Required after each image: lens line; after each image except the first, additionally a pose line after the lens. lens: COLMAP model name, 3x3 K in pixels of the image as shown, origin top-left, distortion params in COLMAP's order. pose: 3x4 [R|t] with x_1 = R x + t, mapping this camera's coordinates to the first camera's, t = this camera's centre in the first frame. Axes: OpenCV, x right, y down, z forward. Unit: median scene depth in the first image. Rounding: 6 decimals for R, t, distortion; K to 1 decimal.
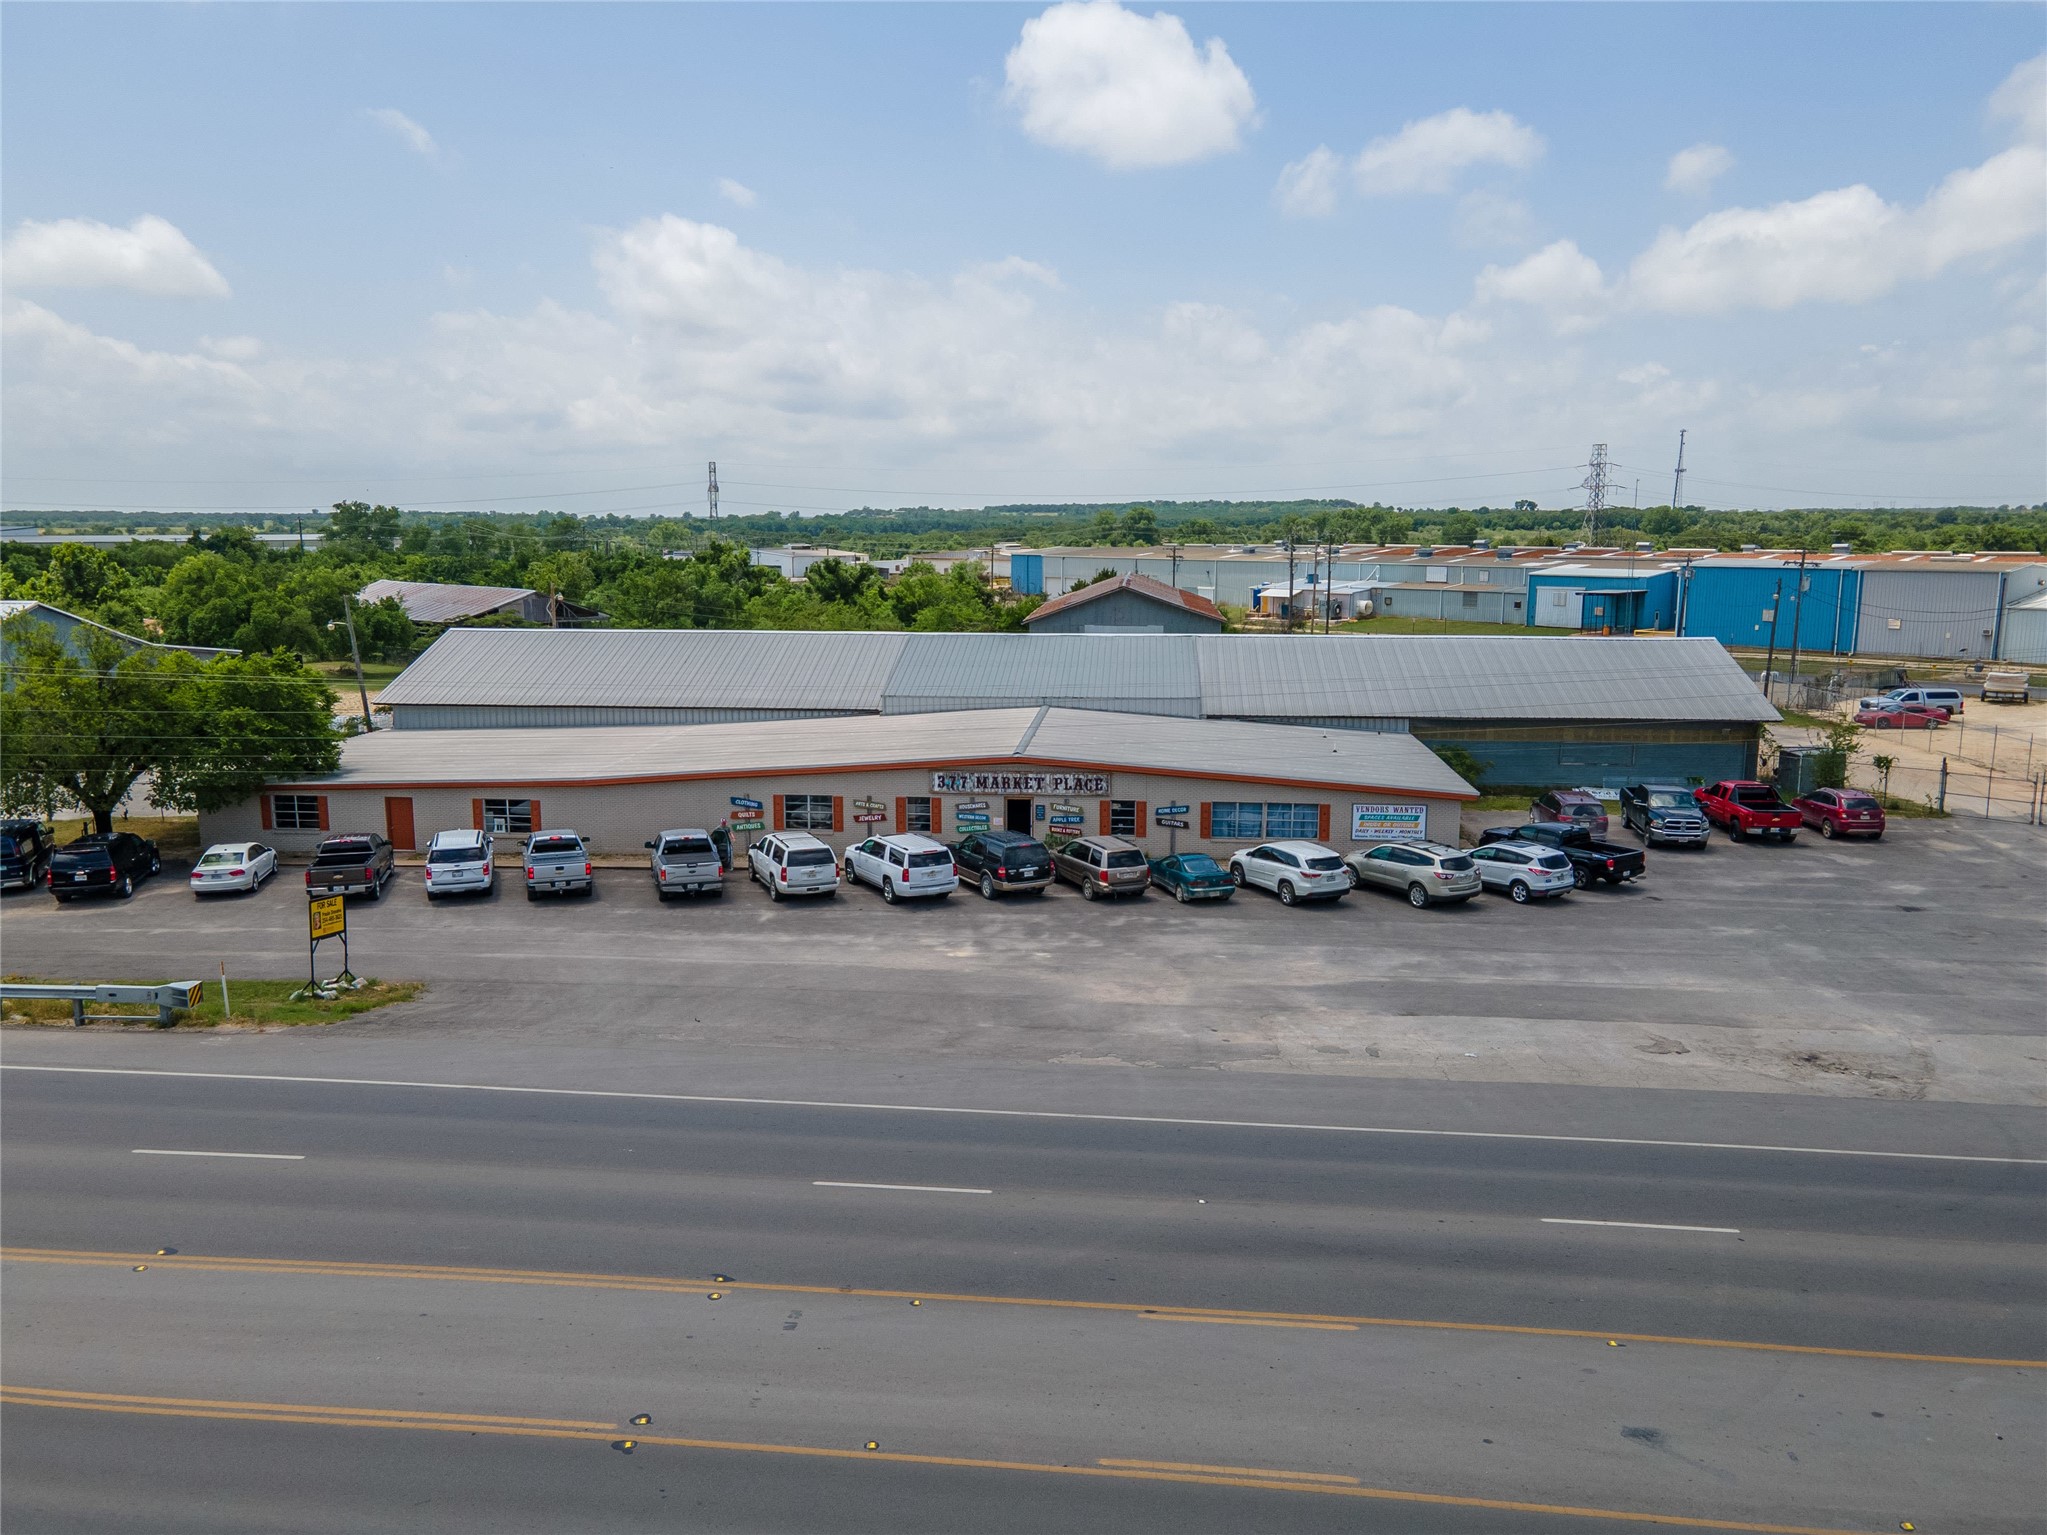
lens RADIAL K [[1495.4, 0, 996.0], [0, 1495.4, 767.0], [0, 0, 1]] dist [0.063514, -0.117078]
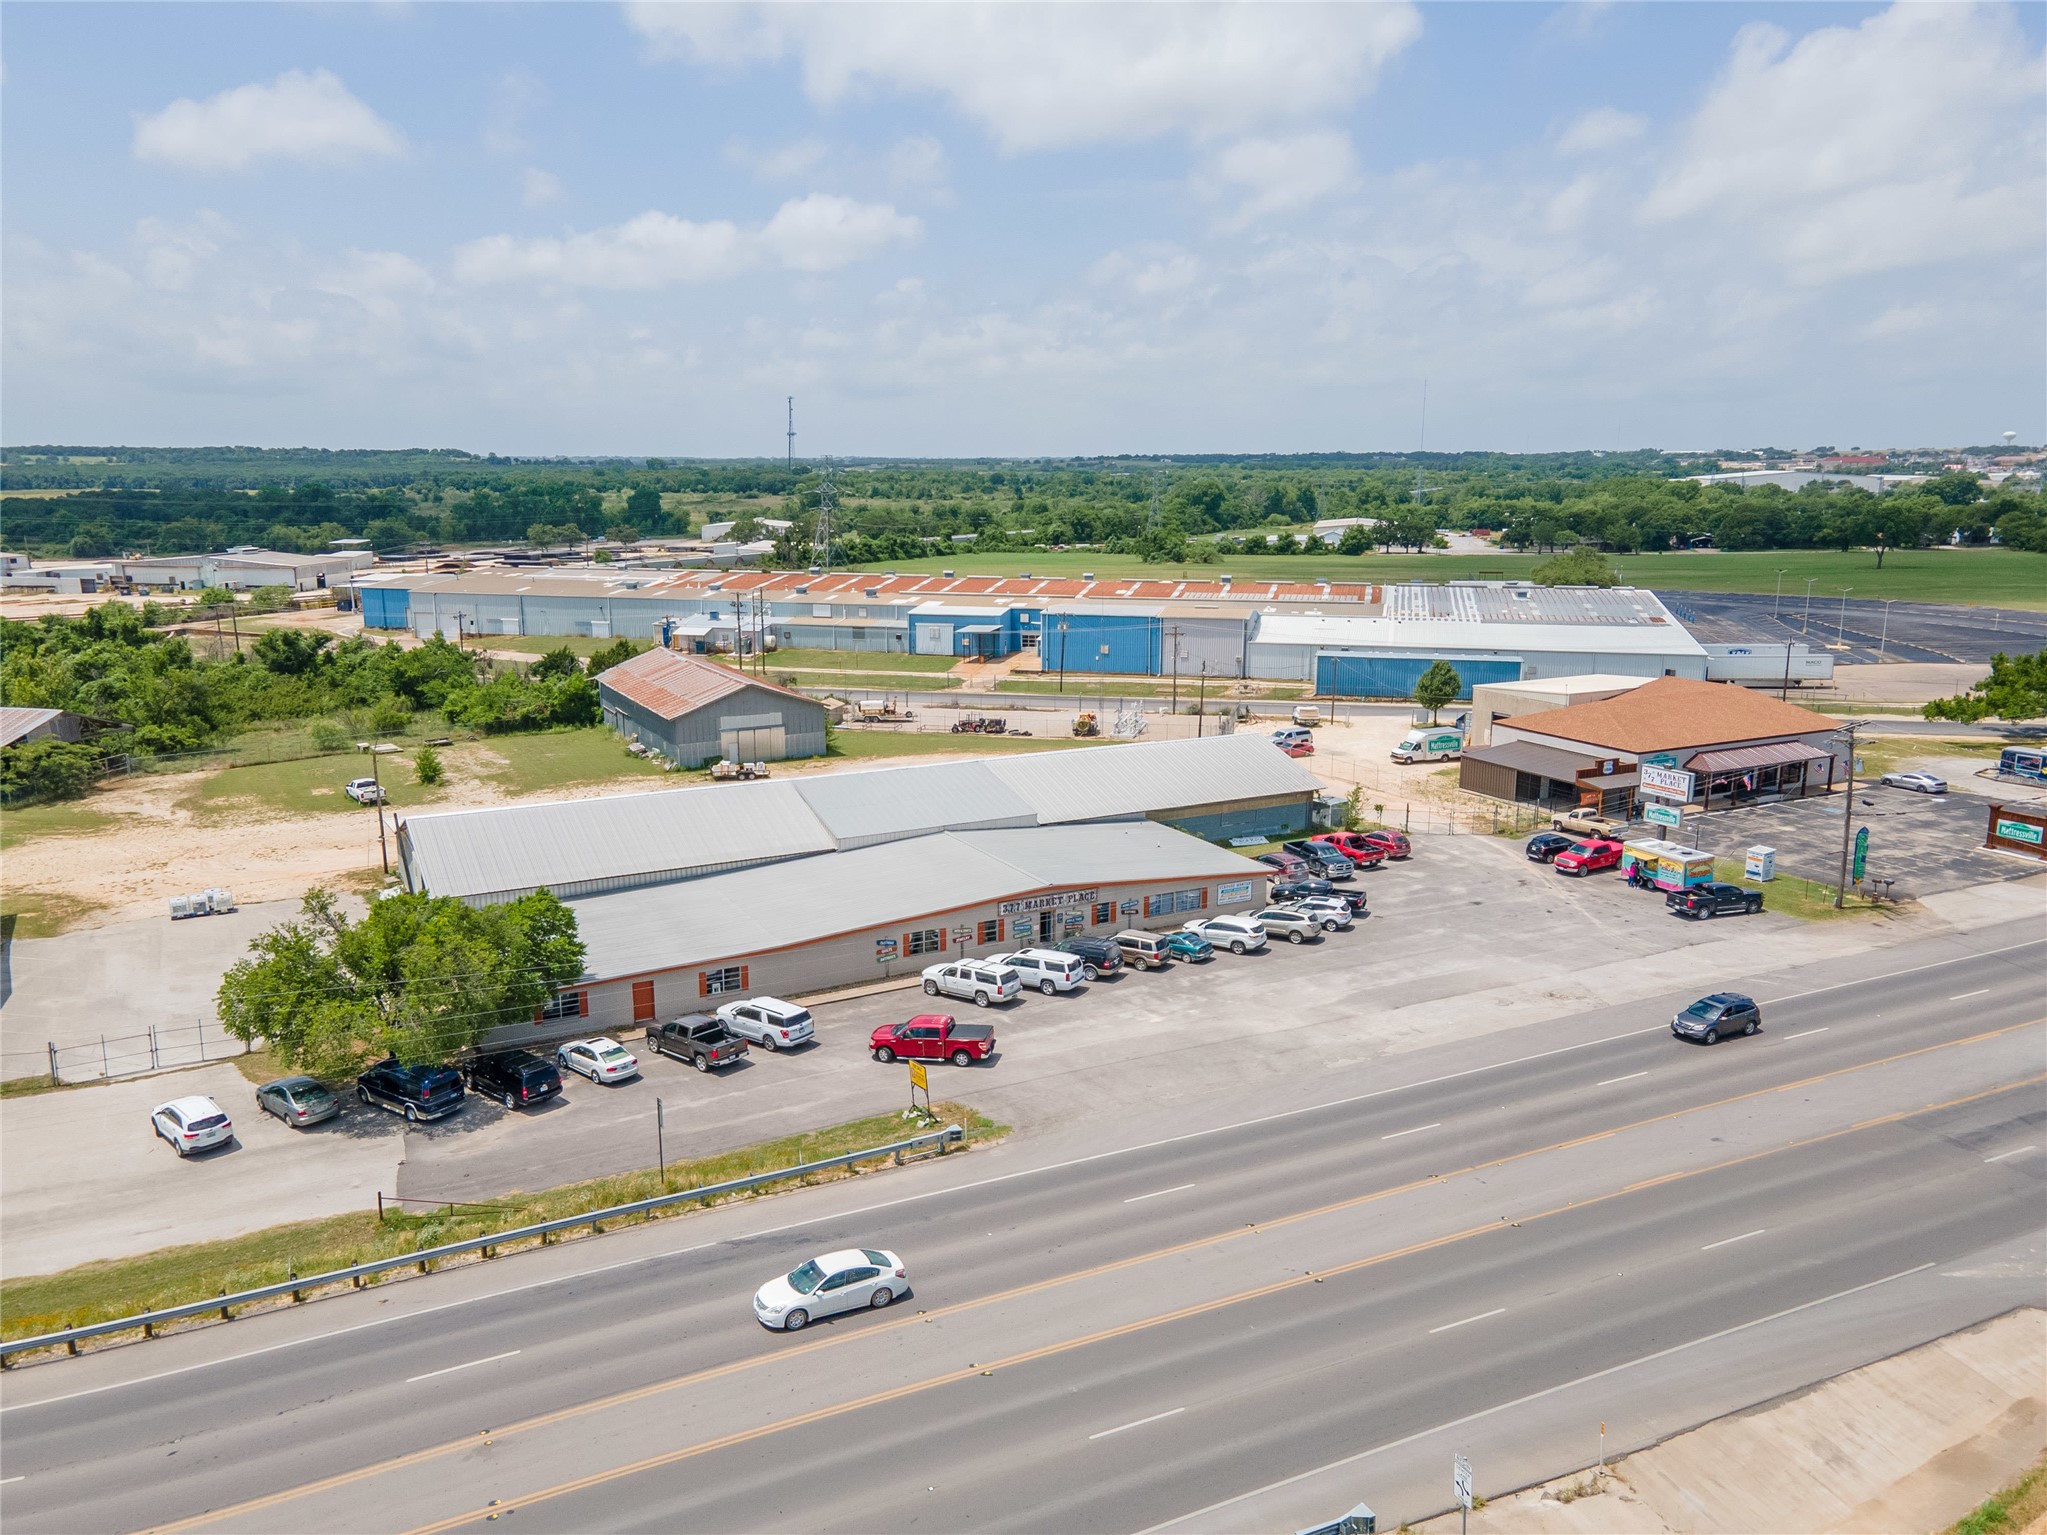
lens RADIAL K [[1509.4, 0, 996.2], [0, 1509.4, 763.5], [0, 0, 1]] dist [0.044575, 0.008091]
pose [[0.838859, -0.106092, 0.533911, -0.855989], [0.088033, 0.994353, 0.059272, -0.231129], [-0.537184, -0.002719, 0.843461, -0.309320]]
